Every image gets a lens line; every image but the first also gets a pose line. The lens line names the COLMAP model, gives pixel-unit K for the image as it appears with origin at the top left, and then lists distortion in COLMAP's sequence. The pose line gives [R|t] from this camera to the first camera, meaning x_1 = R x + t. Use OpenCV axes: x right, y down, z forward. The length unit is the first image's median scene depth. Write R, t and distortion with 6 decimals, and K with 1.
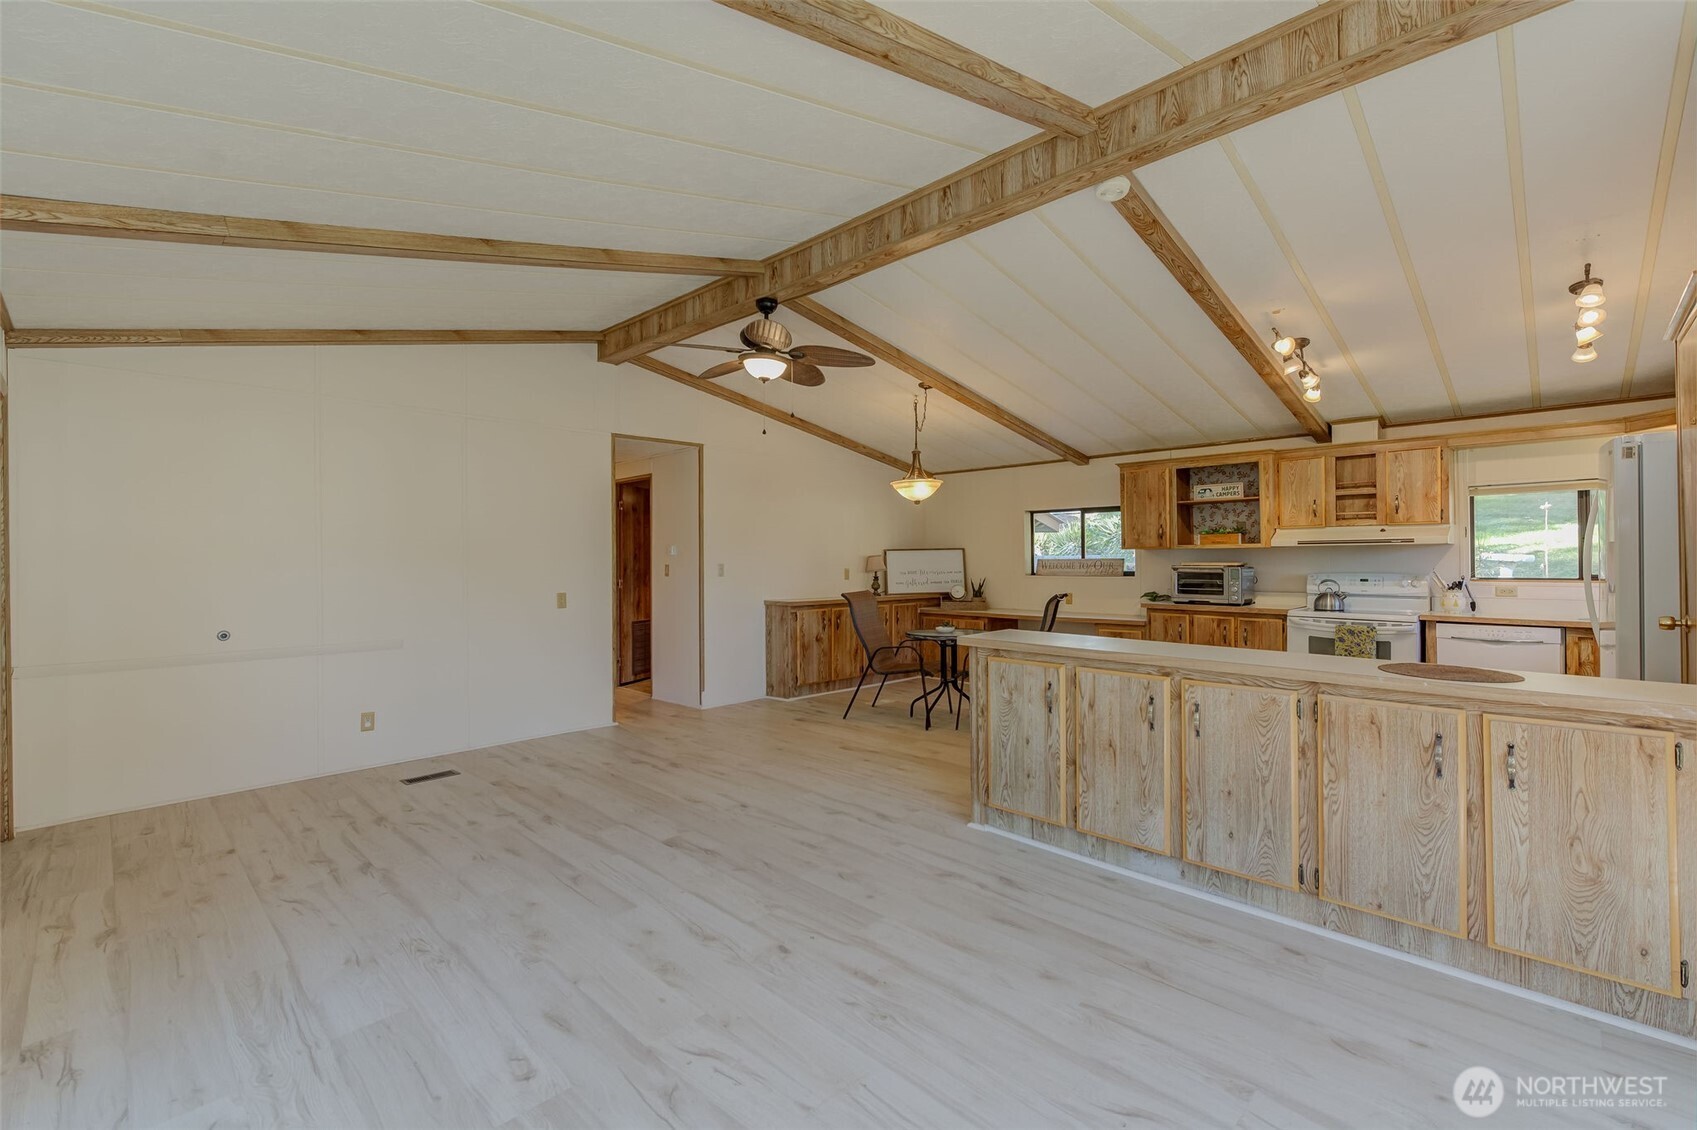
lens RADIAL K [[742.9, 0, 837.7], [0, 742.9, 558.6], [0, 0, 1]] dist [0.000540, -0.000115]
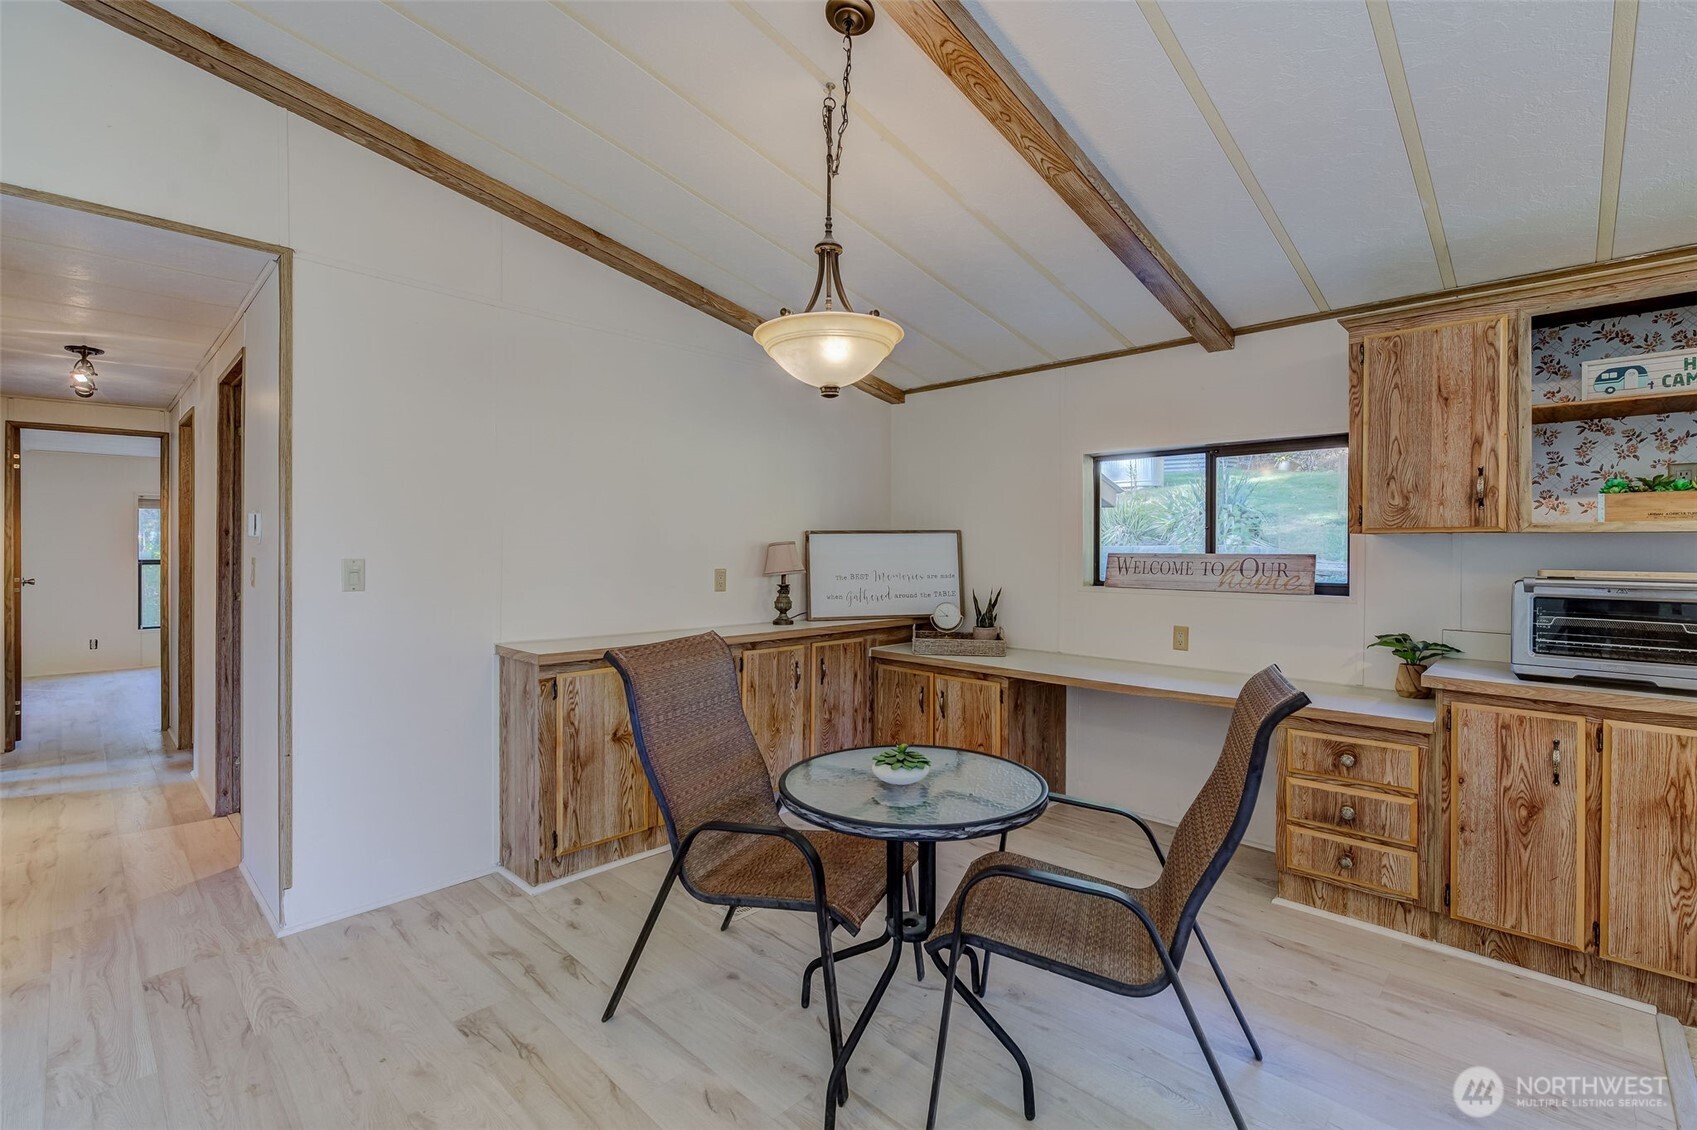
lens RADIAL K [[741.1, 0, 848.8], [0, 741.1, 550.1], [0, 0, 1]] dist [-0.002356, -0.000658]
pose [[0.999687, 0.009216, 0.023277, 0.115540], [-0.009358, 0.999938, 0.005965, -0.003556], [-0.023221, -0.006181, 0.999711, 0.694145]]
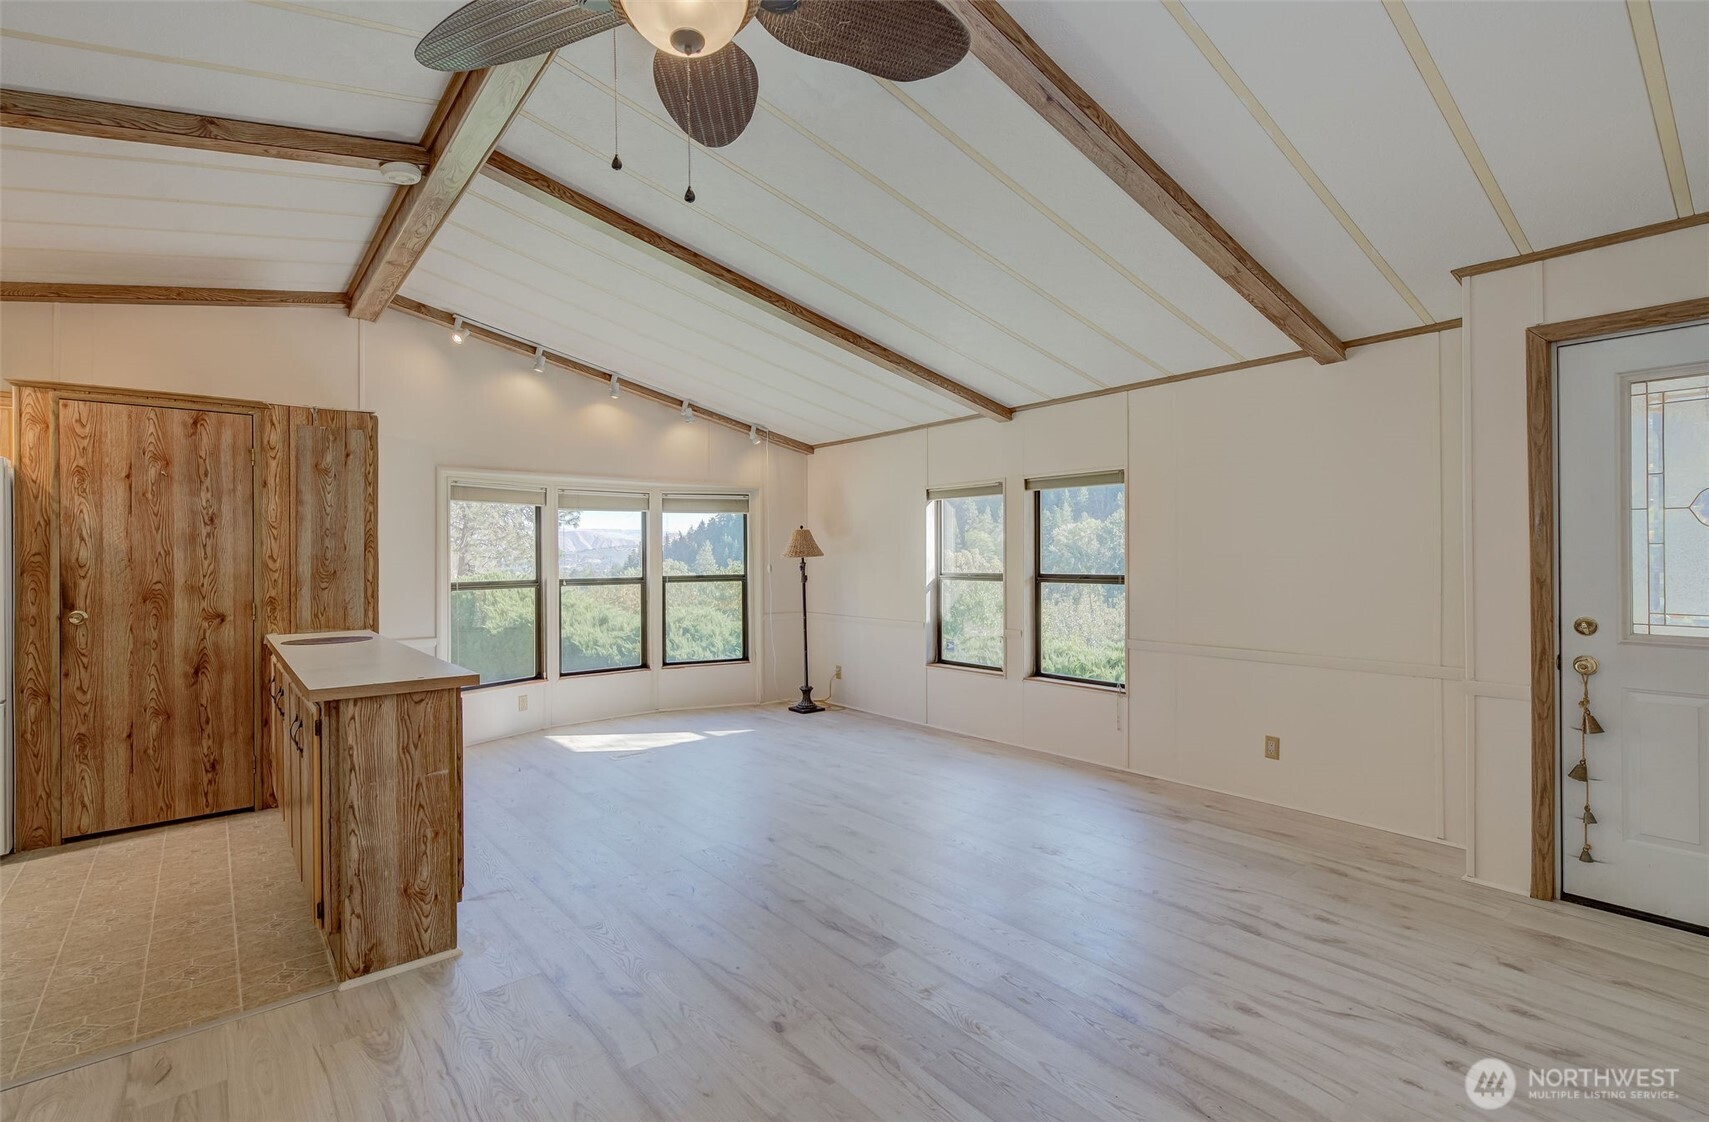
lens RADIAL K [[772.5, 0, 859.8], [0, 772.5, 552.0], [0, 0, 1]] dist [0.002316, -0.000450]
pose [[-0.996203, 0.014170, 0.085902, -0.162239], [0.013772, 0.999891, -0.005230, -0.000748], [-0.085967, -0.004027, -0.996290, 1.062567]]
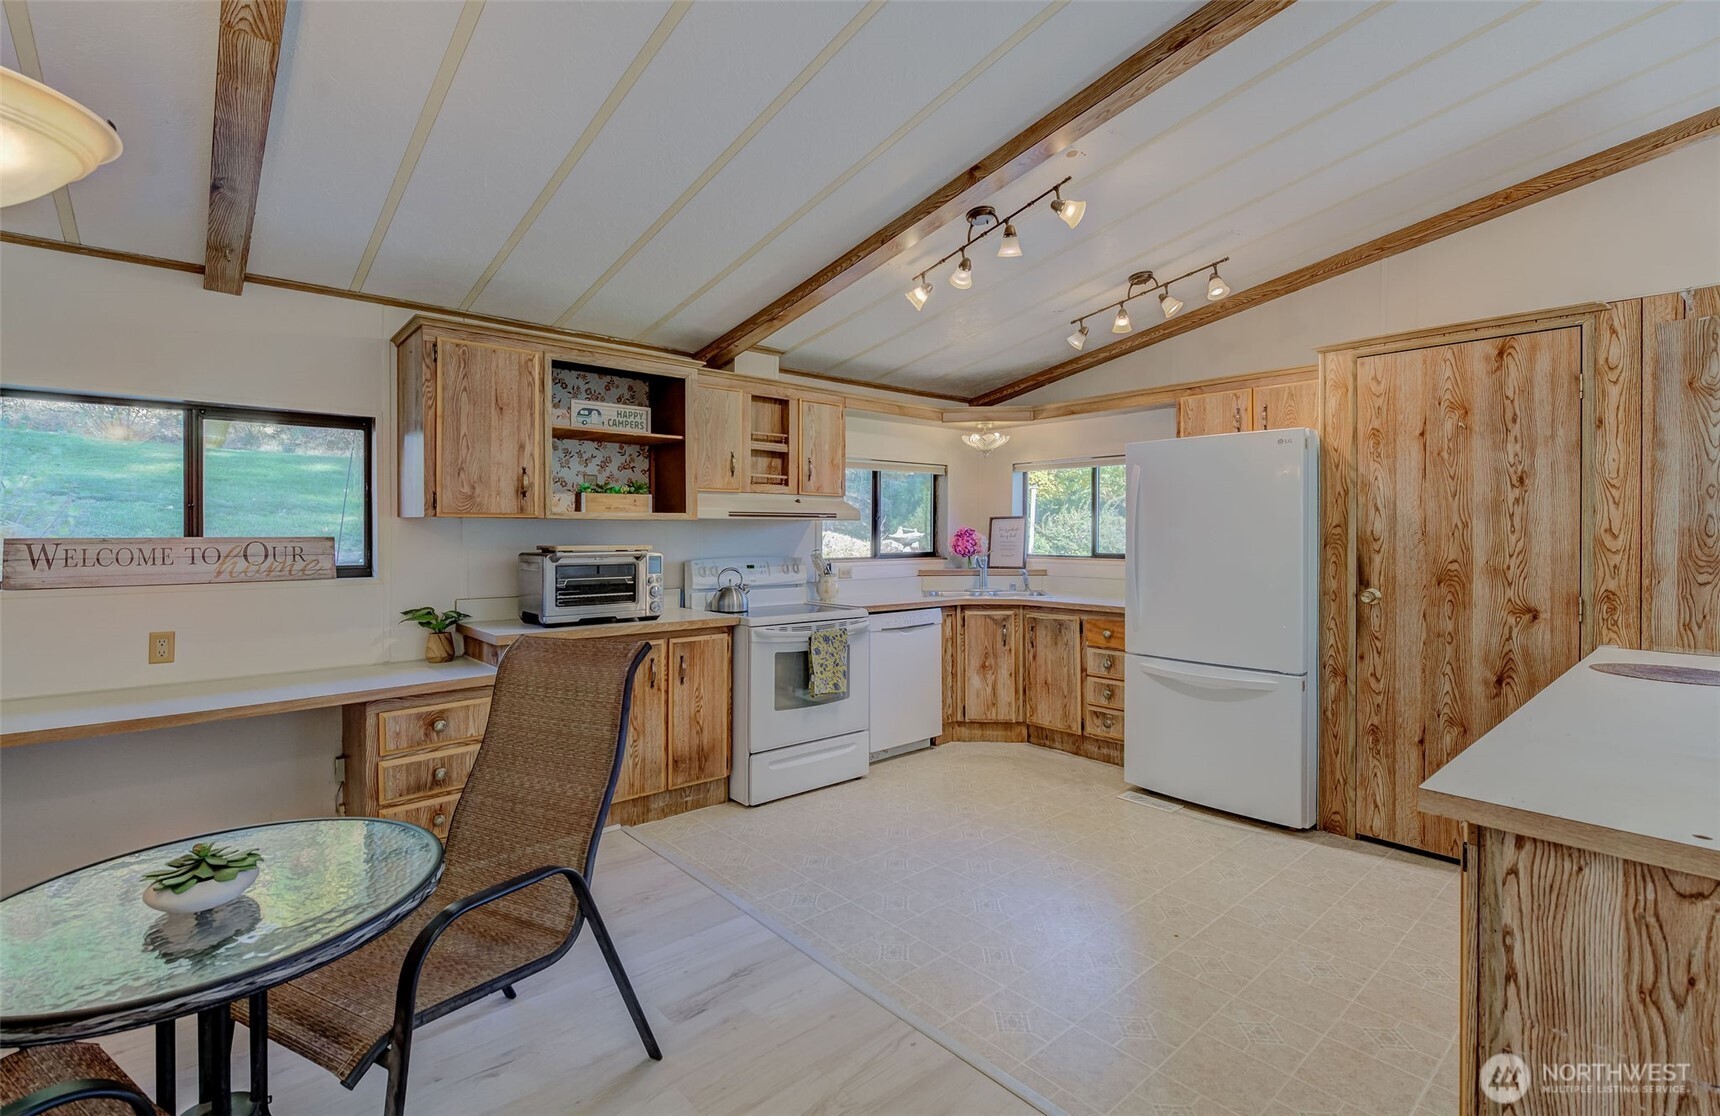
lens RADIAL K [[774.3, 0, 864.4], [0, 774.3, 532.0], [0, 0, 1]] dist [0.001257, -0.000973]
pose [[0.056337, 0.003382, 0.998406, -0.061544], [-0.003925, 0.999987, -0.003166, -0.003418], [-0.998404, -0.003741, 0.056349, 0.825420]]
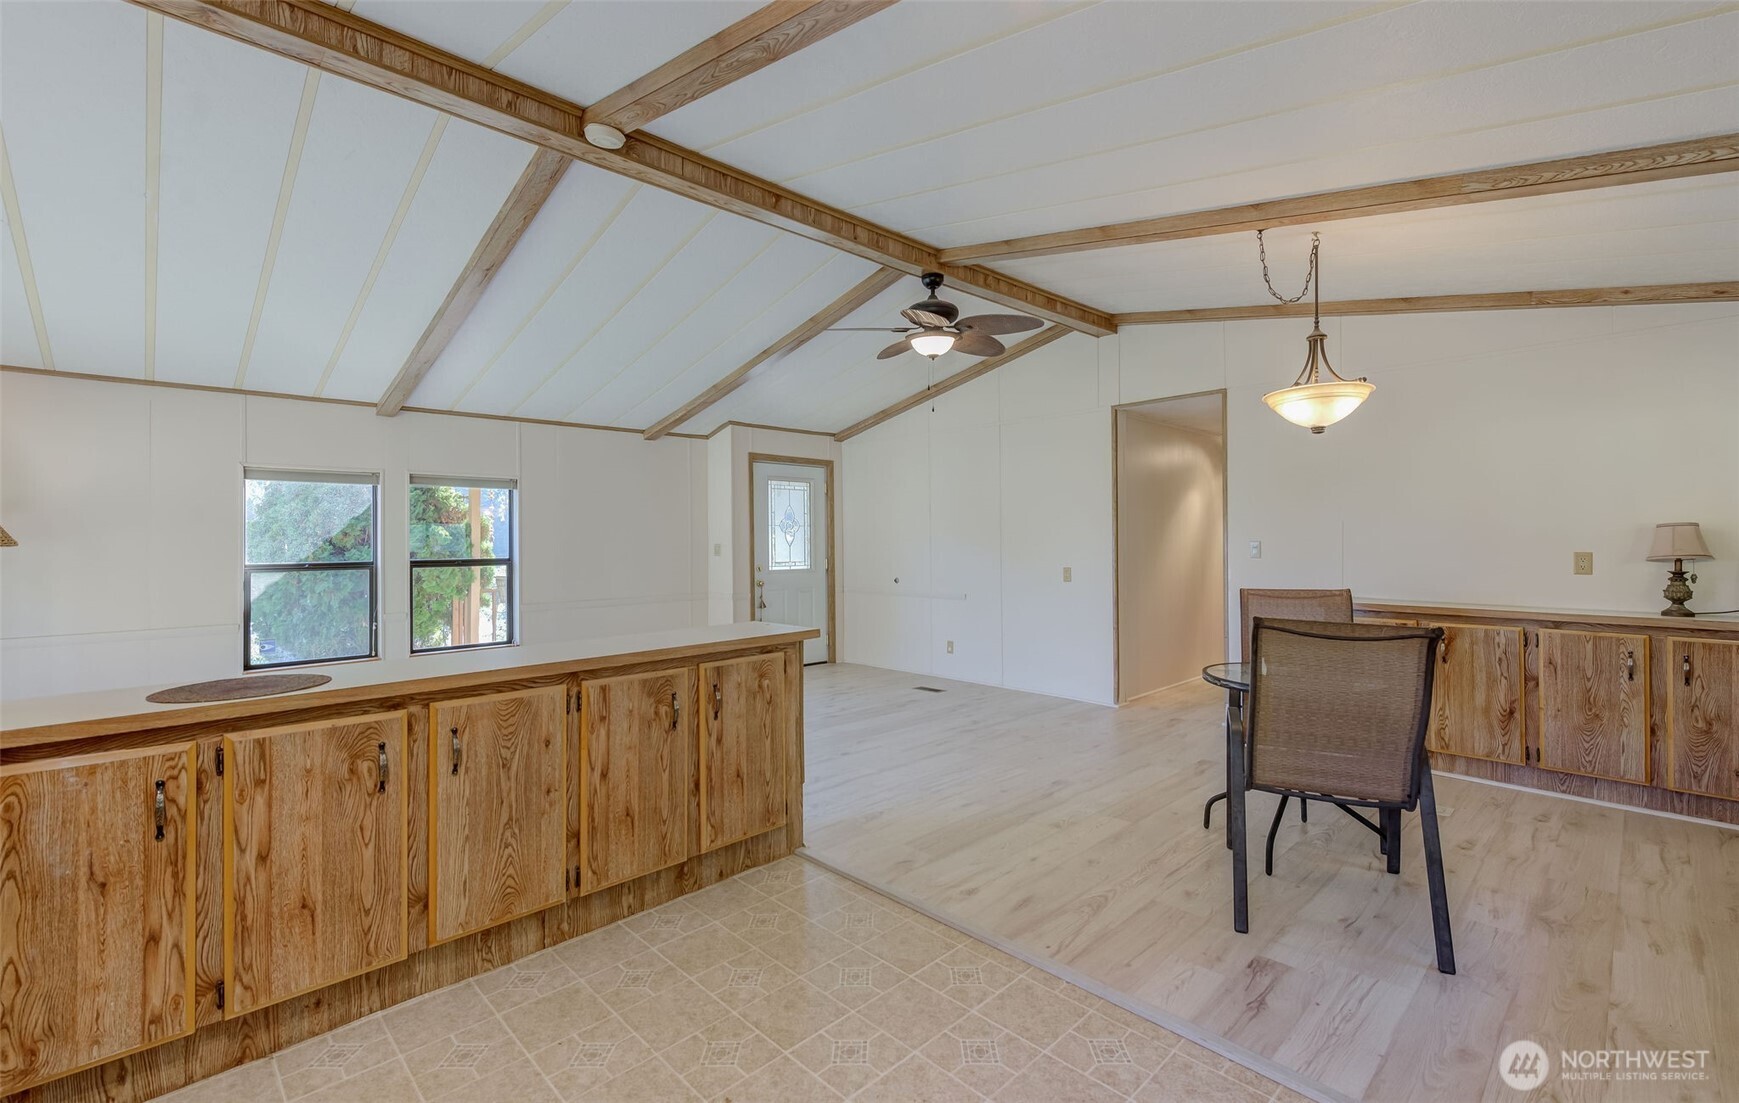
lens RADIAL K [[729.6, 0, 869.5], [0, 729.6, 551.5], [0, 0, 1]] dist [-0.002237, -0.000263]
pose [[-0.029481, 0.020804, -0.999349, 0.686003], [0.010445, 0.999735, 0.020504, -0.002133], [0.999511, -0.009834, -0.029691, 0.738491]]
